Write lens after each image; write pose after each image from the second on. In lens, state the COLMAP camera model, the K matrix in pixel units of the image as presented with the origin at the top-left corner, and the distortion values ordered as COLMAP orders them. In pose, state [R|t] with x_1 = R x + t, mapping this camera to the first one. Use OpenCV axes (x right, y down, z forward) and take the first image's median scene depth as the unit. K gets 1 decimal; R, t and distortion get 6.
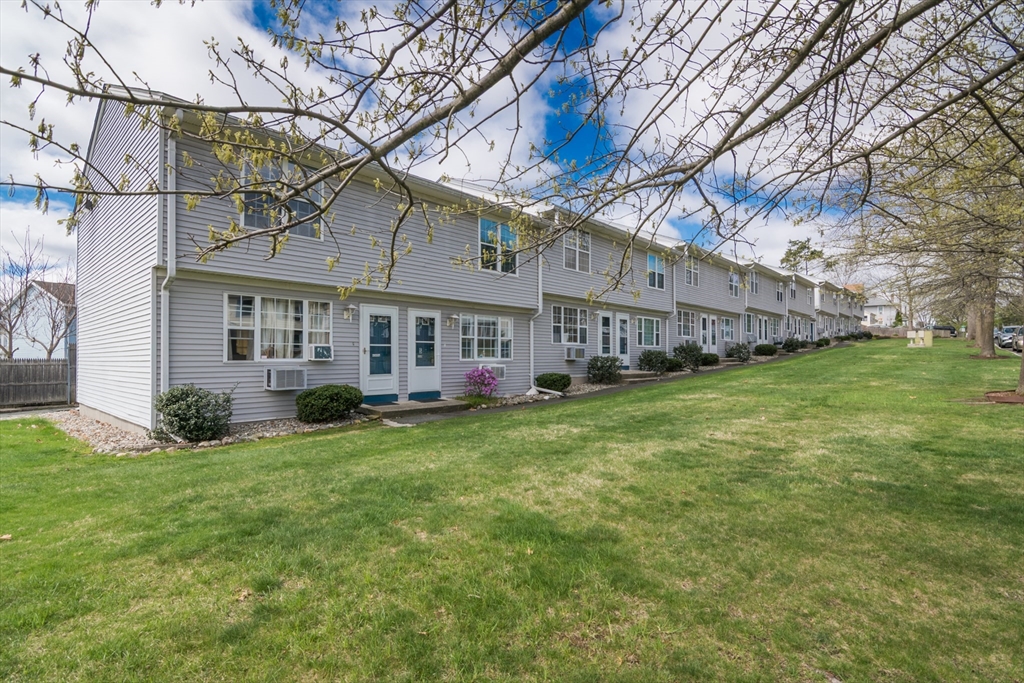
lens RADIAL K [[502.5, 0, 511.5], [0, 502.5, 347.4], [0, 0, 1]] dist [-0.007378, -0.002846]
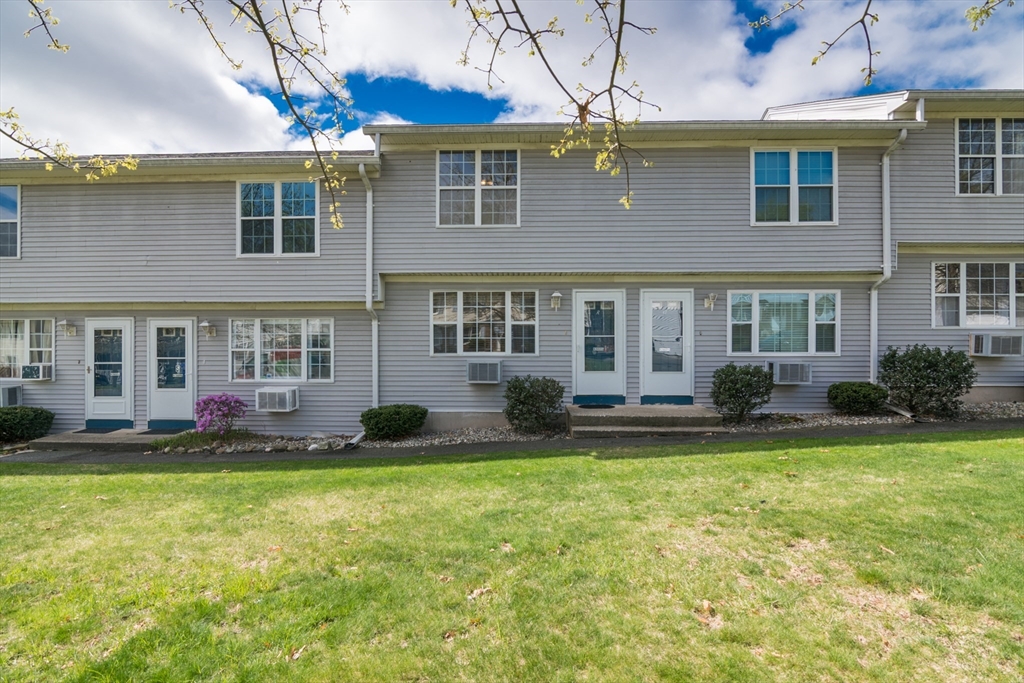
lens RADIAL K [[502.5, 0, 507.0], [0, 502.5, 340.6], [0, 0, 1]] dist [-0.007378, -0.002846]
pose [[0.642563, 0.001652, -0.766231, 0.701018], [0.017868, 0.999693, 0.017140, -0.038026], [0.766025, -0.024705, 0.642336, 0.798575]]
